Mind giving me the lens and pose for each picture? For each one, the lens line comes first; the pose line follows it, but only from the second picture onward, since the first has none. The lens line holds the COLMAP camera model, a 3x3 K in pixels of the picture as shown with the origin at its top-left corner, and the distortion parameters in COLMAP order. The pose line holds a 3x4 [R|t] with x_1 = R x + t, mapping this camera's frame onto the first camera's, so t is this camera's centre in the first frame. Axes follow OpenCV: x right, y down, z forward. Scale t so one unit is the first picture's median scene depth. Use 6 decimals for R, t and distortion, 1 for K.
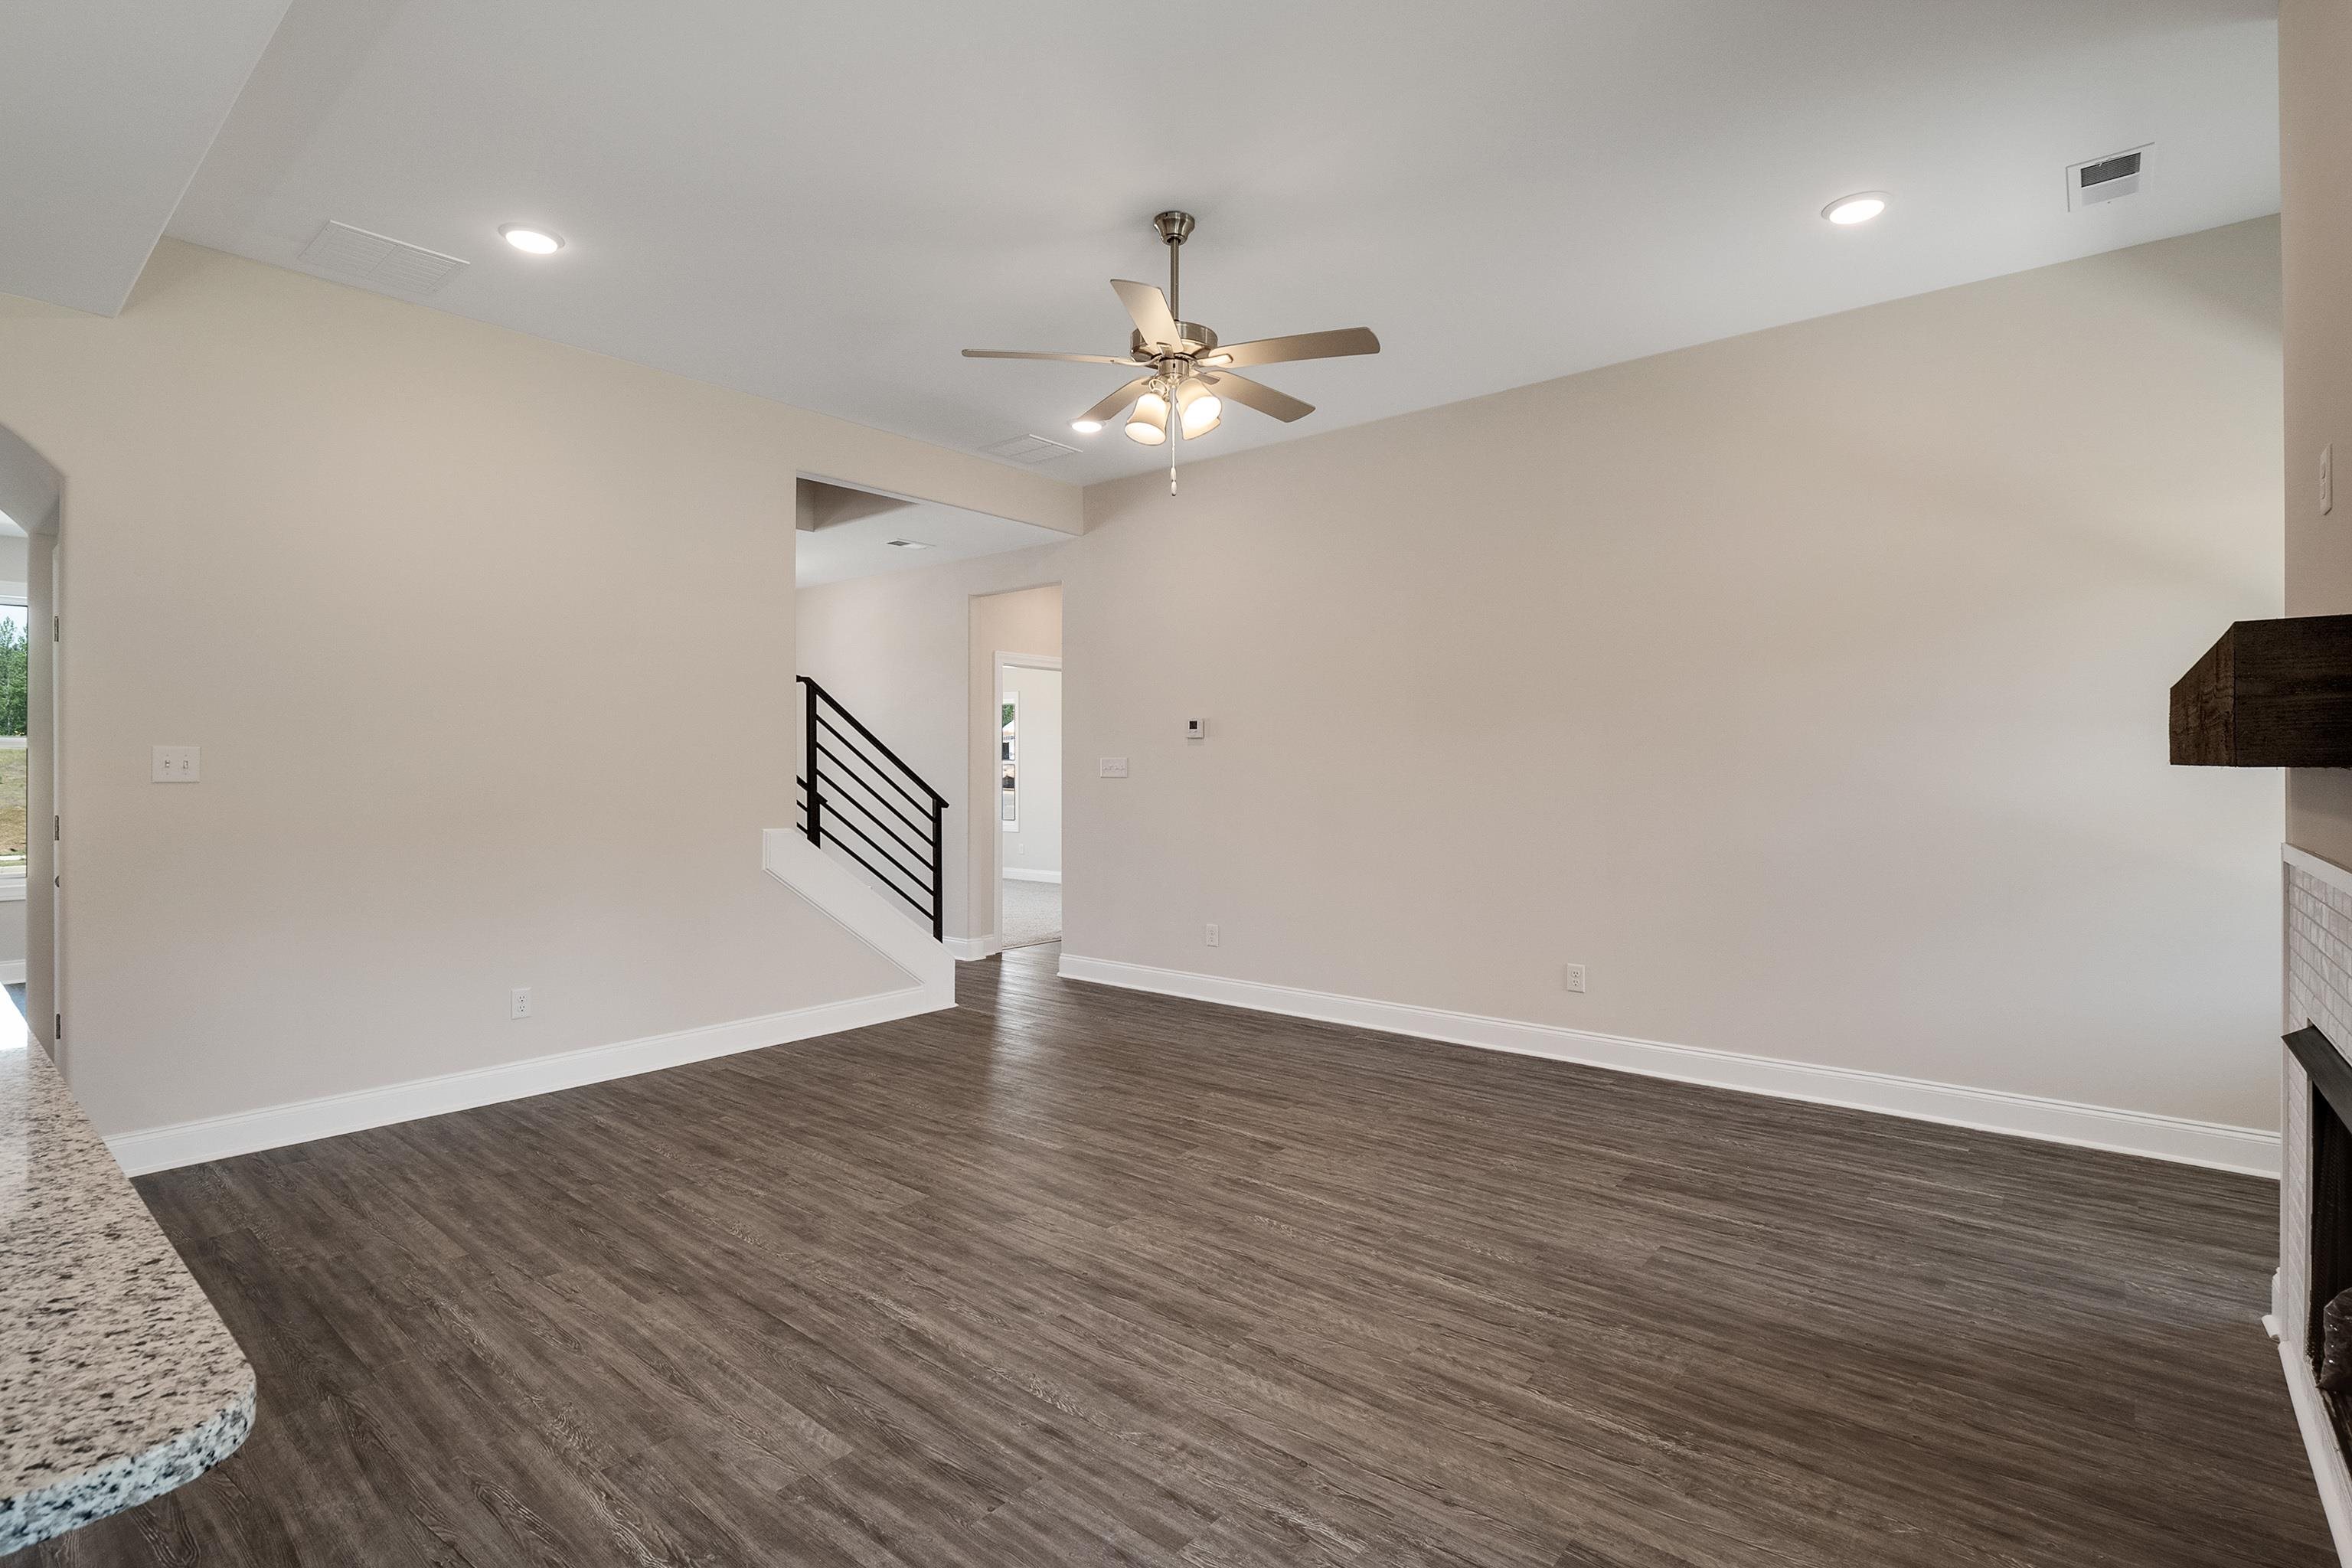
lens RADIAL K [[1113.1, 0, 1165.0], [0, 1113.1, 768.0], [0, 0, 1]] dist [0.001188, -0.014478]
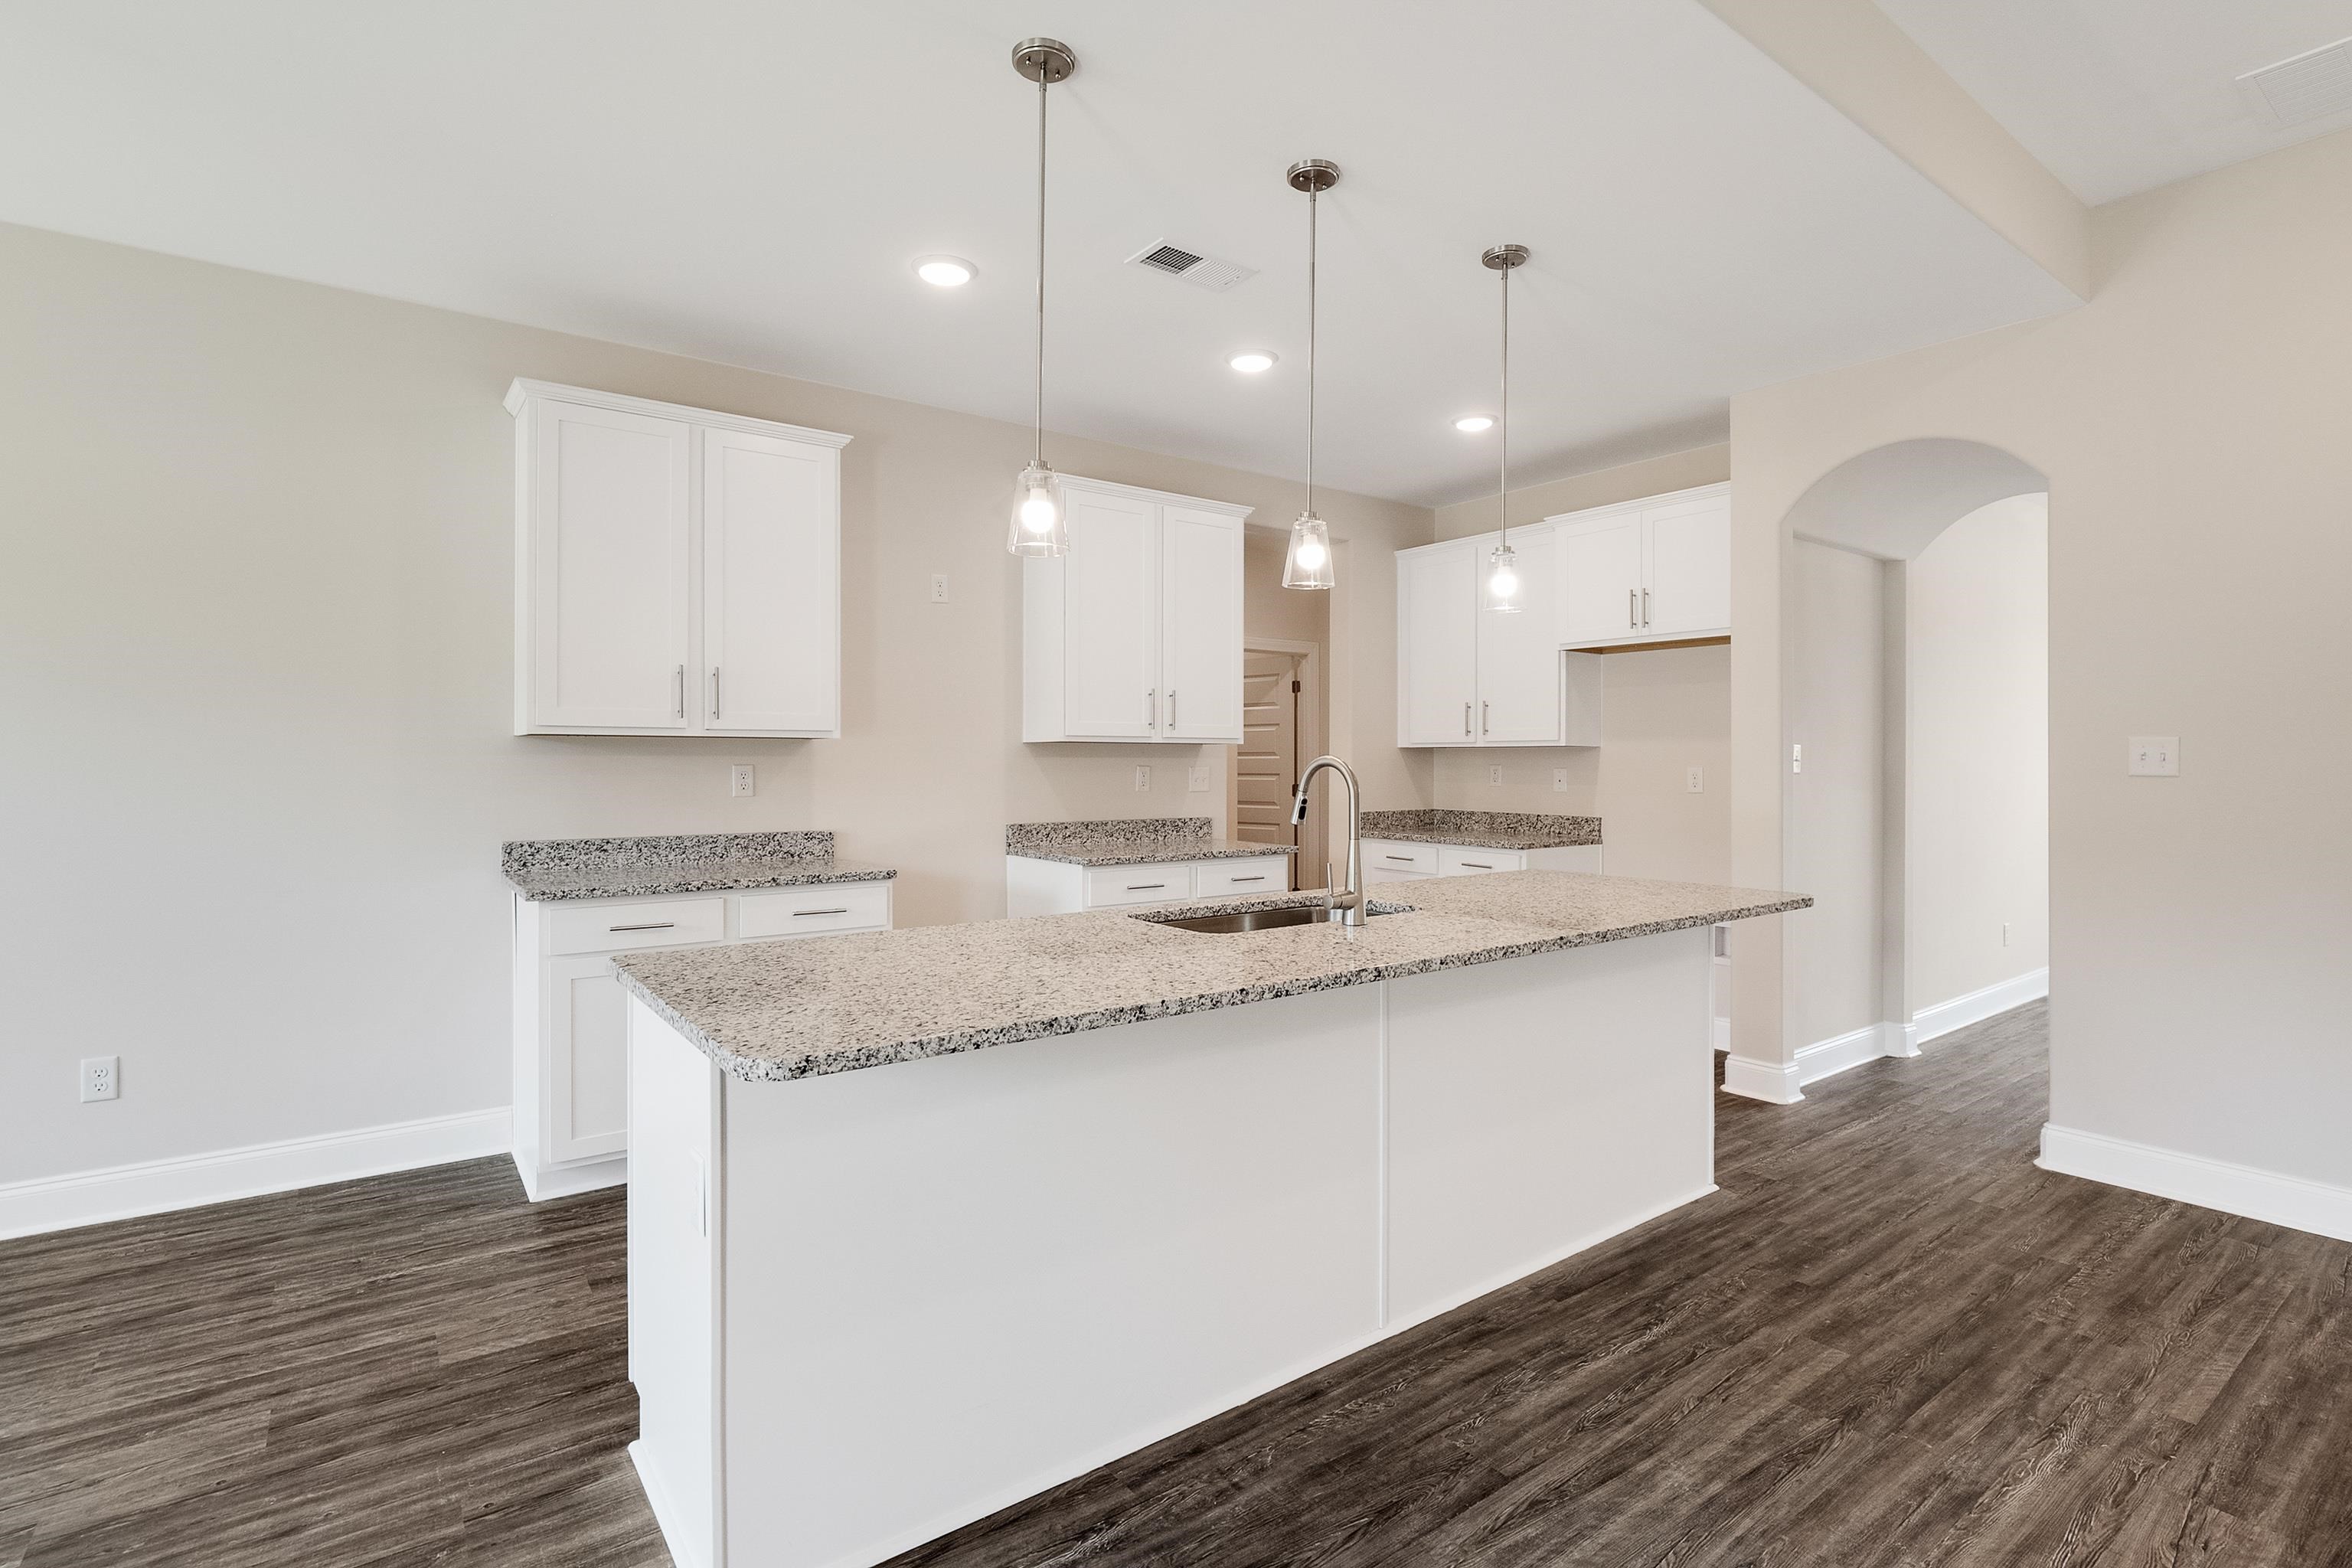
lens RADIAL K [[1117.6, 0, 1176.0], [0, 1117.6, 757.5], [0, 0, 1]] dist [-0.011139, -0.000241]
pose [[-0.232737, 0.000129, -0.972540, 0.222457], [-0.001978, 0.999998, 0.000606, -0.001943], [0.972538, 0.002065, -0.232737, 0.478341]]
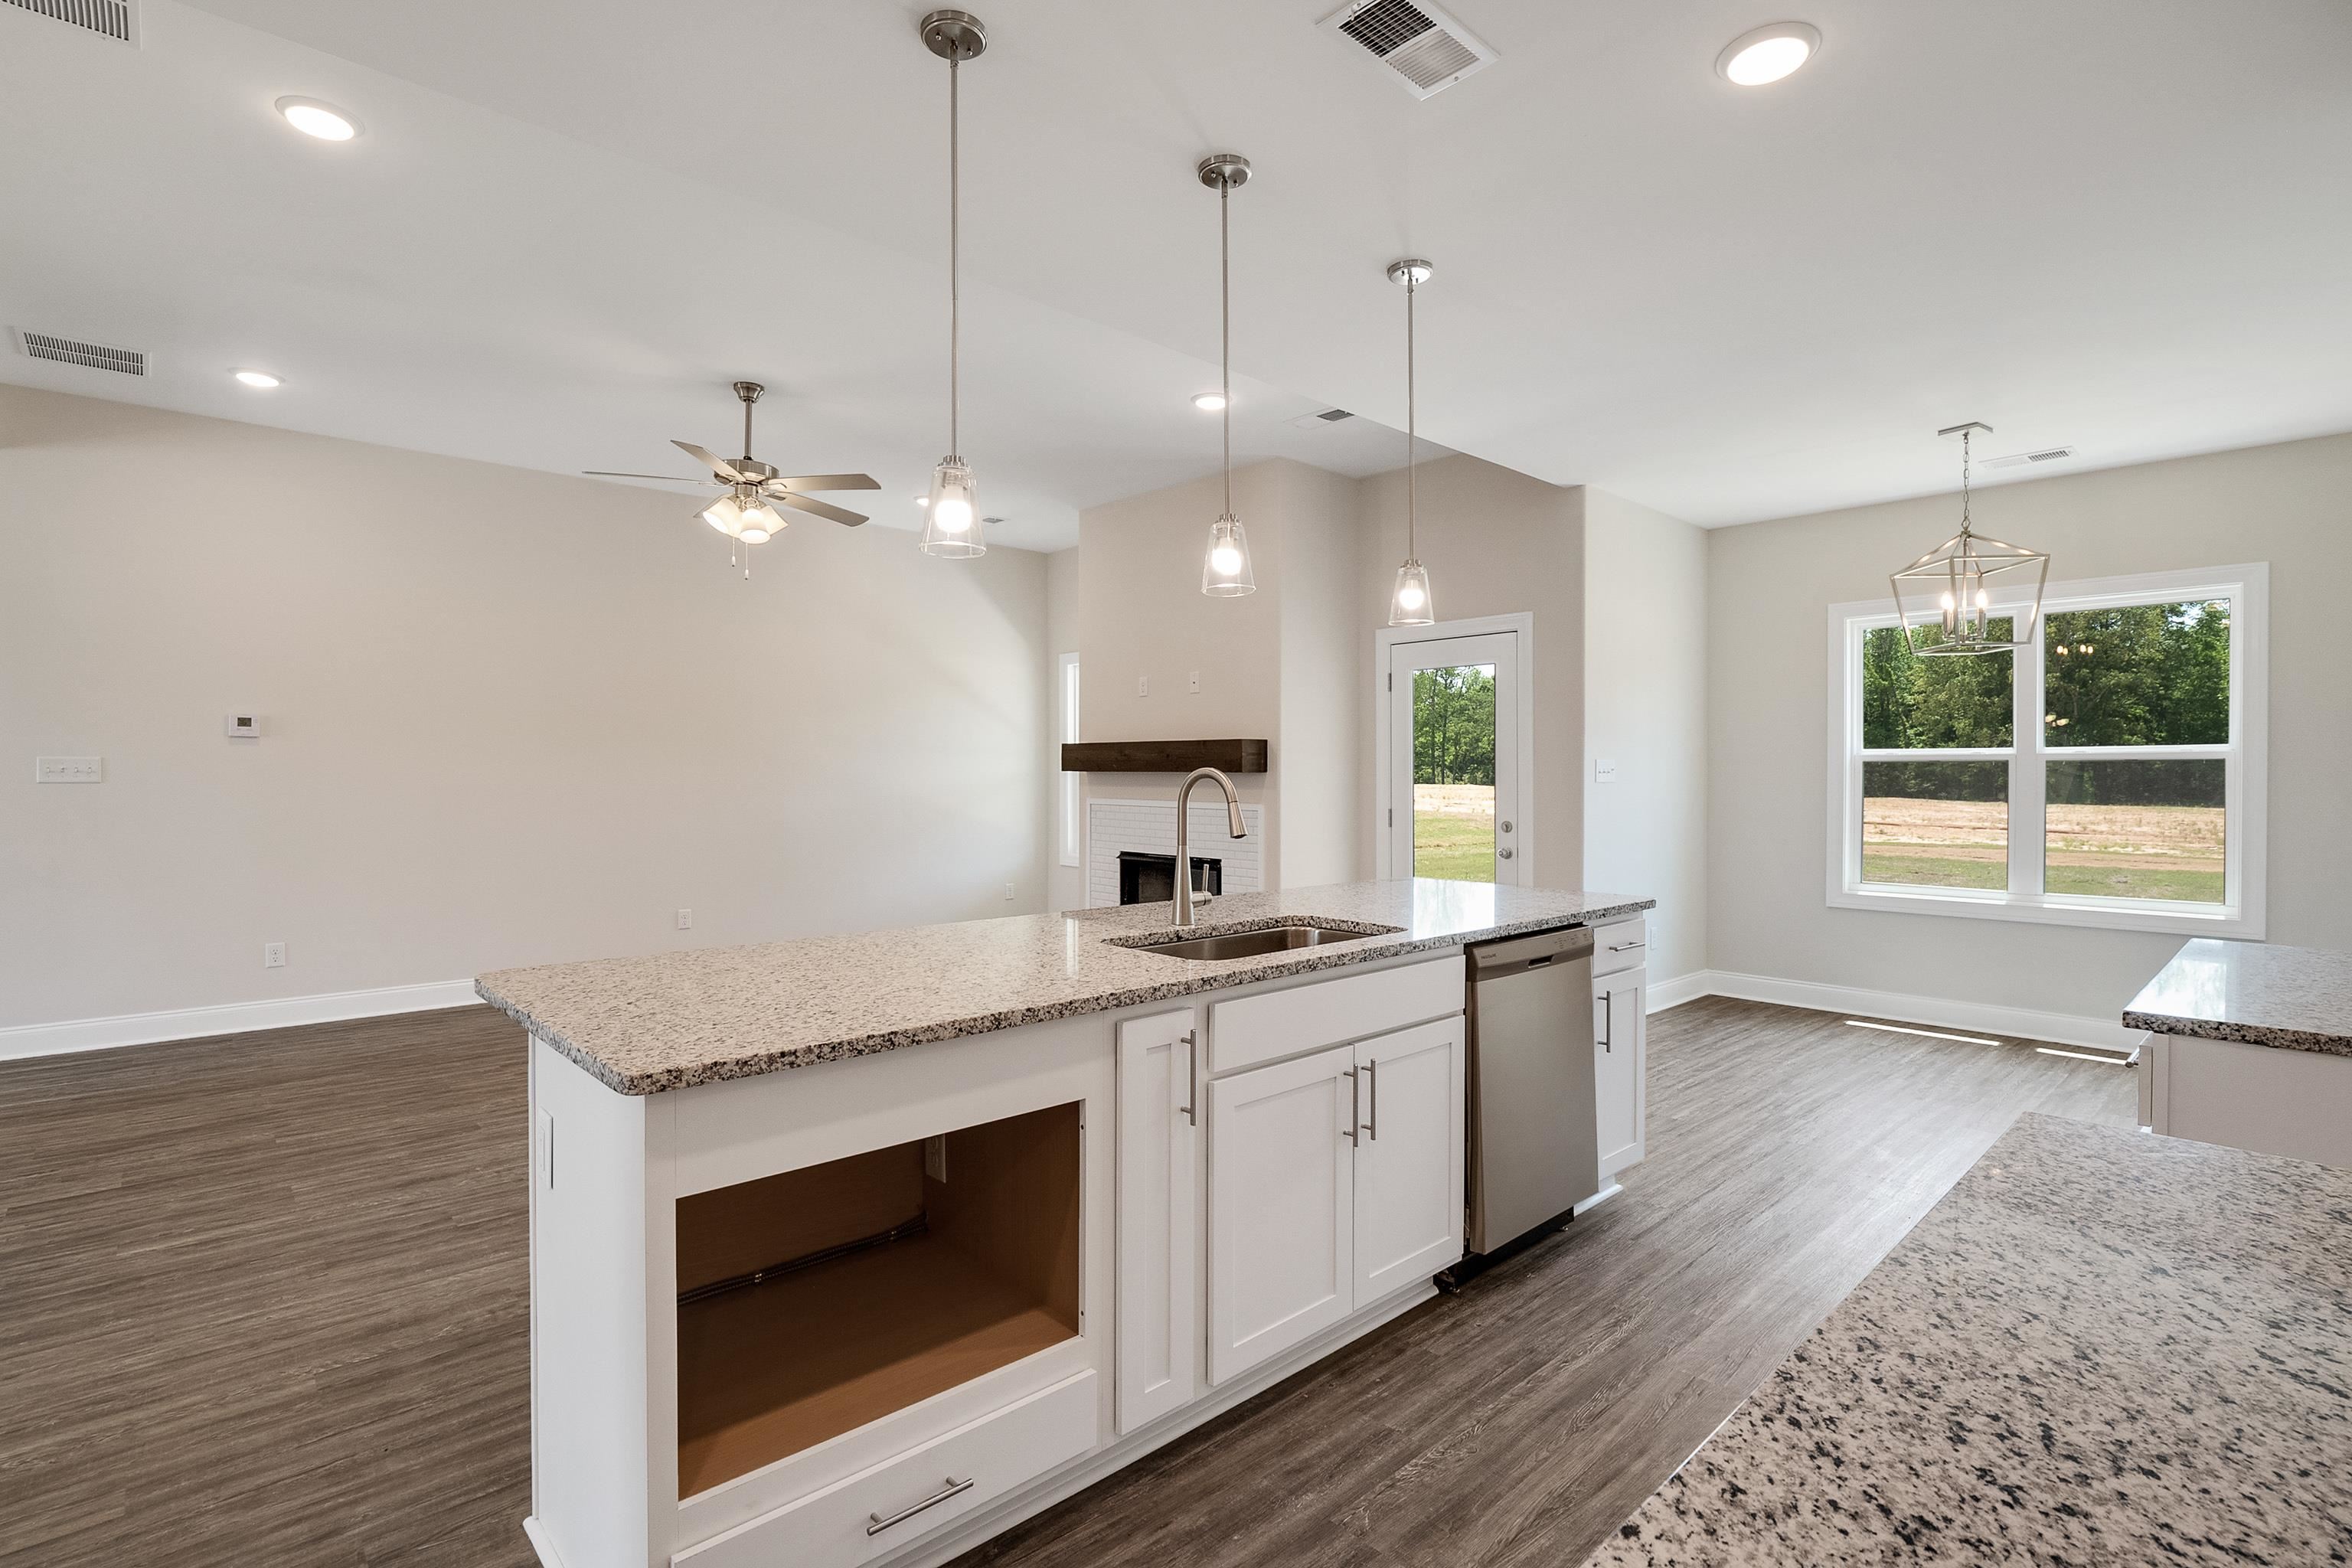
lens RADIAL K [[1104.0, 0, 1170.3], [0, 1104.0, 779.0], [0, 0, 1]] dist [-0.009475, -0.003308]
pose [[0.127994, -0.004625, 0.991764, -1.472106], [-0.001552, 0.999987, 0.004864, 0.002745], [-0.991774, -0.002162, 0.127985, 0.315337]]
